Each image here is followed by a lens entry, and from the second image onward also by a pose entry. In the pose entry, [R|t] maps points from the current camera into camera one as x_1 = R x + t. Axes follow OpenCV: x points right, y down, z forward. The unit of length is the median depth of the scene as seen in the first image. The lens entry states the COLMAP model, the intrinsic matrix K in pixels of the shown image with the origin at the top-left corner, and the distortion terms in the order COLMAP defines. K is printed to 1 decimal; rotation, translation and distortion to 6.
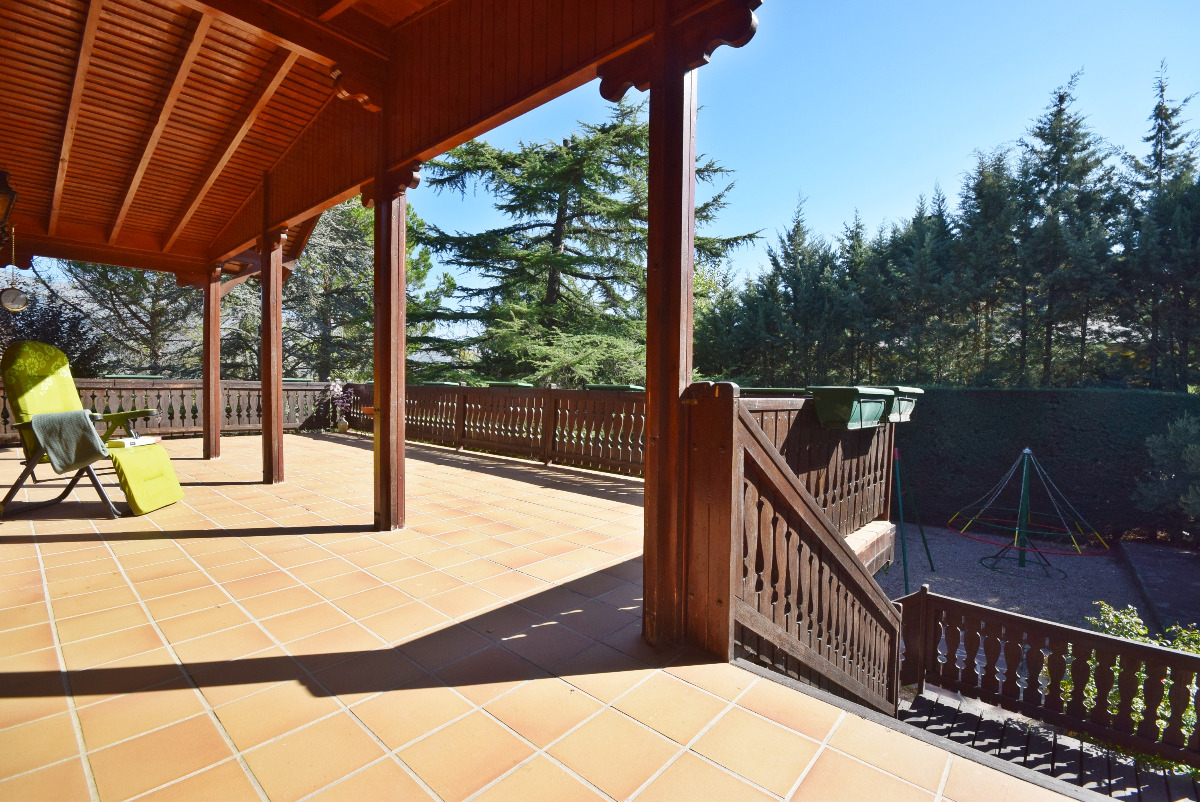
lens RADIAL K [[531.8, 0, 605.9], [0, 531.8, 403.1], [0, 0, 1]] dist [0.018172, -0.017034]
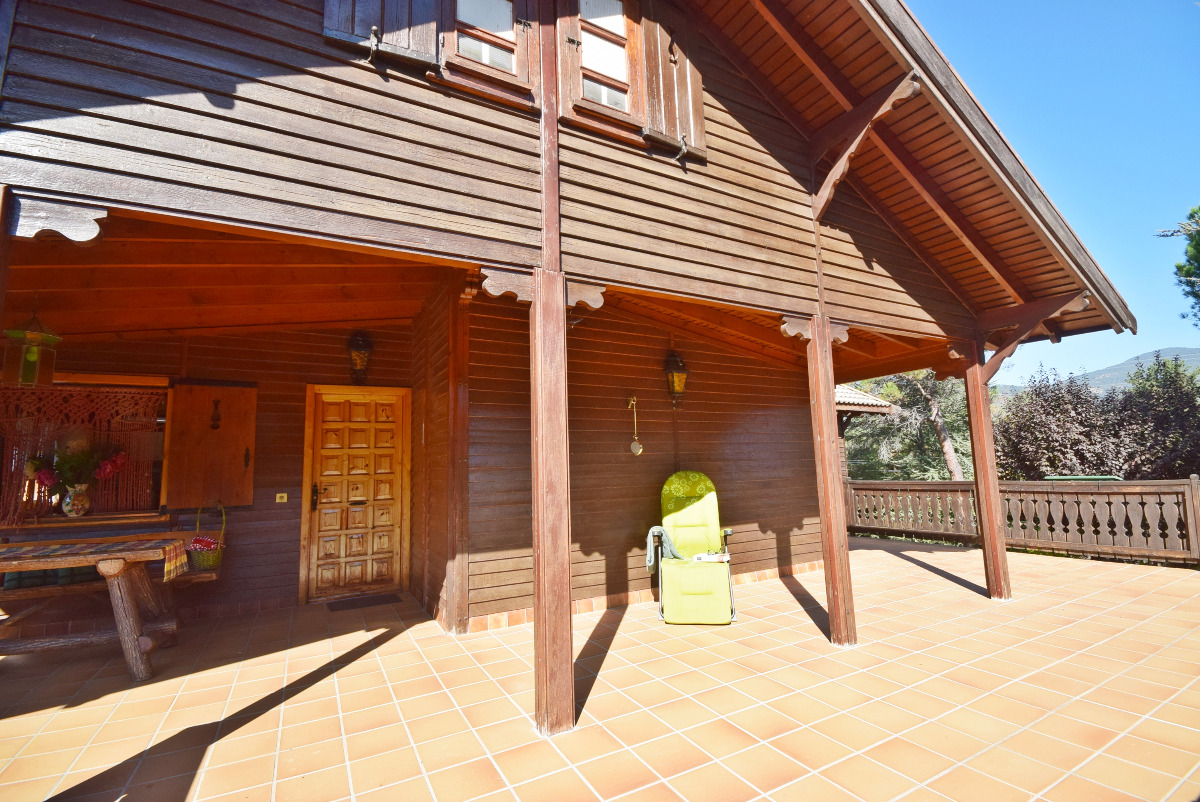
lens RADIAL K [[538.2, 0, 604.3], [0, 538.2, 403.1], [0, 0, 1]] dist [-0.002707, -0.000620]
pose [[-0.338133, -0.125458, -0.932698, 0.089212], [-0.006827, 0.991375, -0.130876, -0.030518], [0.941073, -0.037886, -0.336073, 0.361693]]
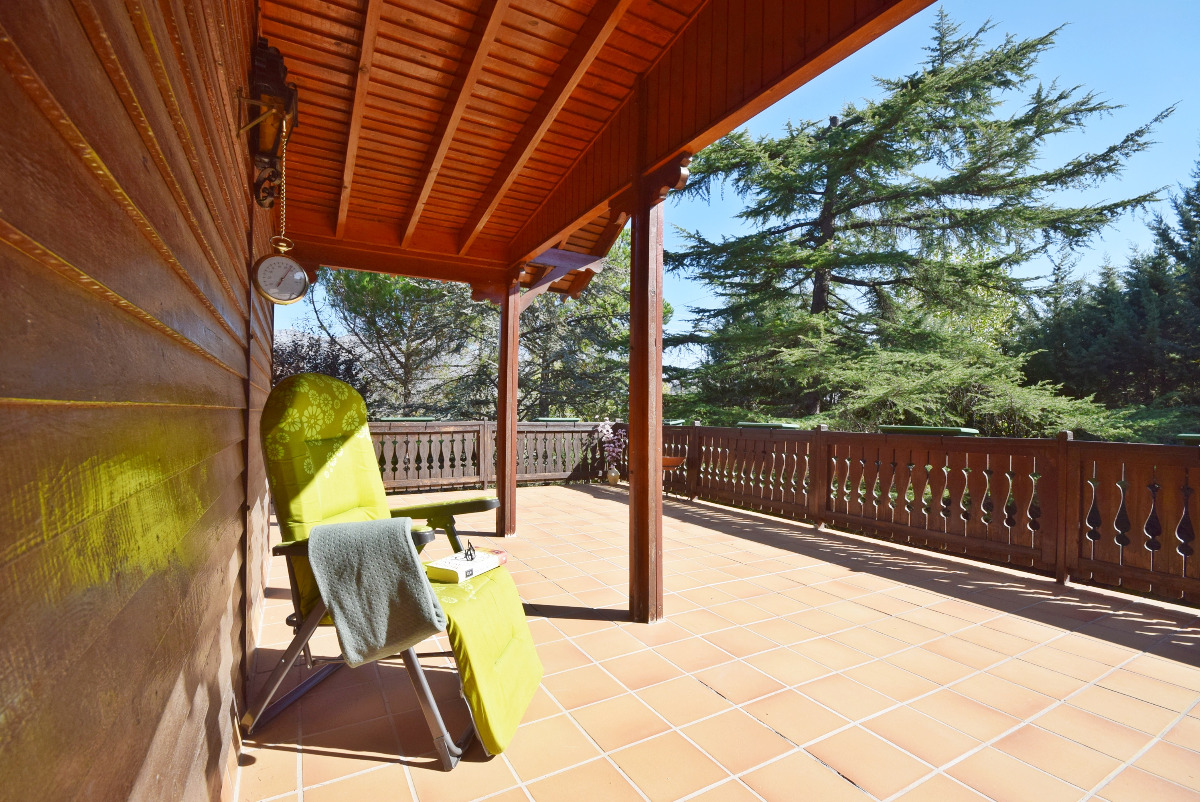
lens RADIAL K [[538.2, 0, 604.3], [0, 538.2, 403.1], [0, 0, 1]] dist [-0.002707, -0.000620]
pose [[0.945764, -0.016592, -0.324431, -0.179431], [-0.001736, 0.998422, -0.056120, -0.016402], [0.324850, 0.053640, 0.944243, 0.166451]]
